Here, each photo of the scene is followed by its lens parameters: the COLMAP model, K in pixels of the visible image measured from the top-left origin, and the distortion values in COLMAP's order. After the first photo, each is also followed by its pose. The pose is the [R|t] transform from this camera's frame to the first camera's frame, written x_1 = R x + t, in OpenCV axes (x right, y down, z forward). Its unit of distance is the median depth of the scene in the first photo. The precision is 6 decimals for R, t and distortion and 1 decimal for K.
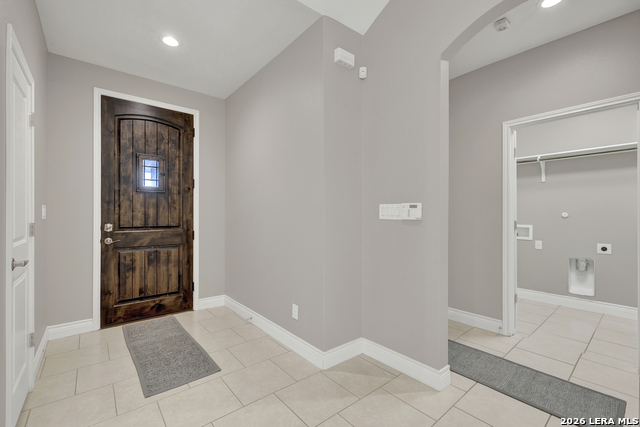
lens RADIAL K [[276.3, 0, 313.9], [0, 276.3, 213.2], [0, 0, 1]] dist [0.010252, -0.000346]
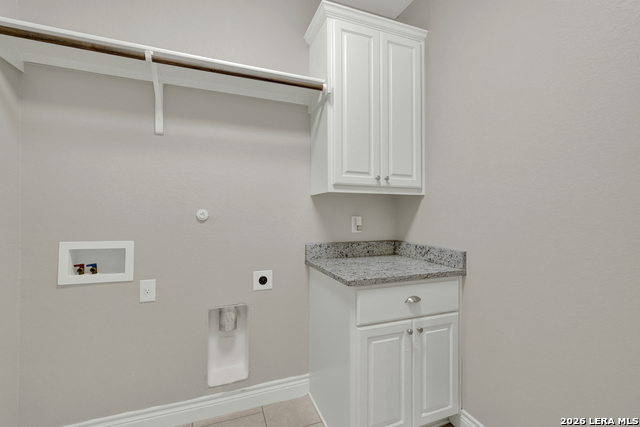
lens RADIAL K [[276.3, 0, 315.4], [0, 276.3, 212.2], [0, 0, 1]] dist [0.010252, -0.000346]
pose [[0.331866, 0.006178, 0.943306, 0.553227], [-0.001574, 0.999981, -0.005995, 0.004980], [-0.943325, 0.000505, 0.331869, 0.692977]]
